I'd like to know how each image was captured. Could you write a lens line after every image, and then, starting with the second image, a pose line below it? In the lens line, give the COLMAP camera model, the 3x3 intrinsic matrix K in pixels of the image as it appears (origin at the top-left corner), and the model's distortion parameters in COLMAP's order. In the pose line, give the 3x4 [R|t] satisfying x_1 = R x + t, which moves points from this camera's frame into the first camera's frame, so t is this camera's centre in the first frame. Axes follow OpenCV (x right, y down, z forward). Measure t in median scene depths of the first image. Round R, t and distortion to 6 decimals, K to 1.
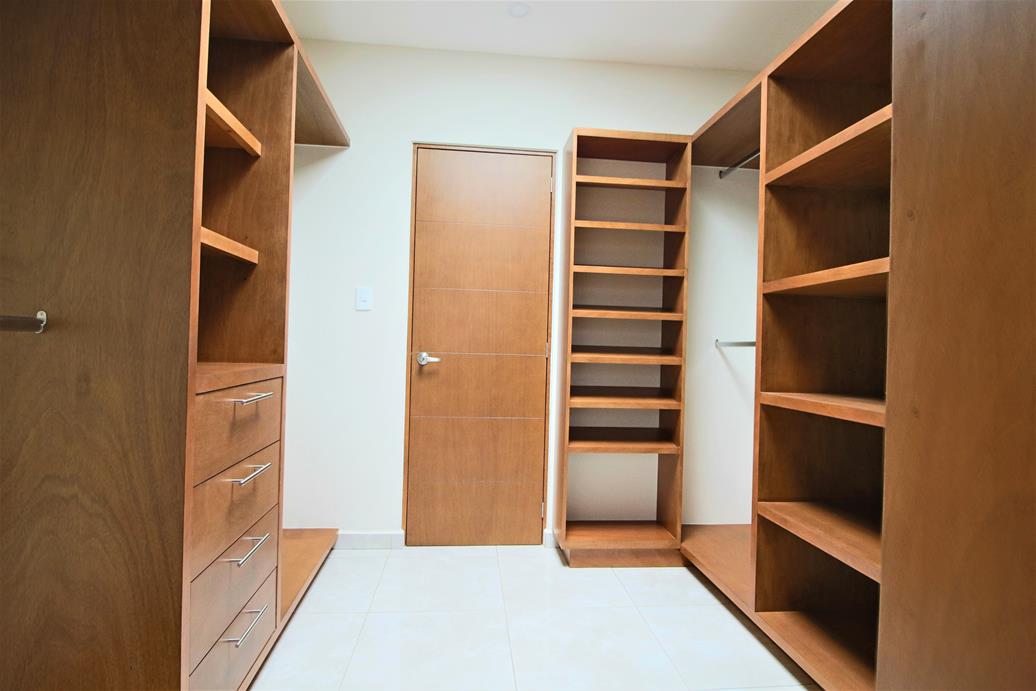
lens RADIAL K [[532.9, 0, 523.1], [0, 532.9, 343.8], [0, 0, 1]] dist [-0.009144, -0.005084]
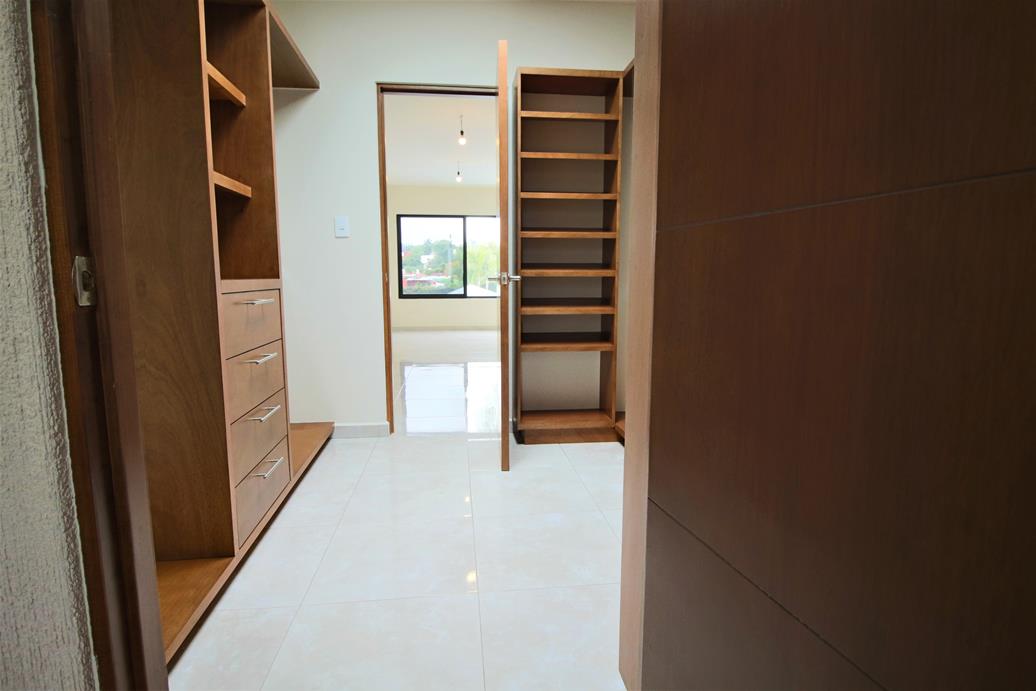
lens RADIAL K [[532.9, 0, 520.2], [0, 532.9, 345.8], [0, 0, 1]] dist [-0.009144, -0.005084]
pose [[0.999487, -0.029806, 0.011684, 0.071341], [0.028037, 0.991126, 0.129939, 0.034113], [-0.015454, -0.129544, 0.991453, -0.197603]]
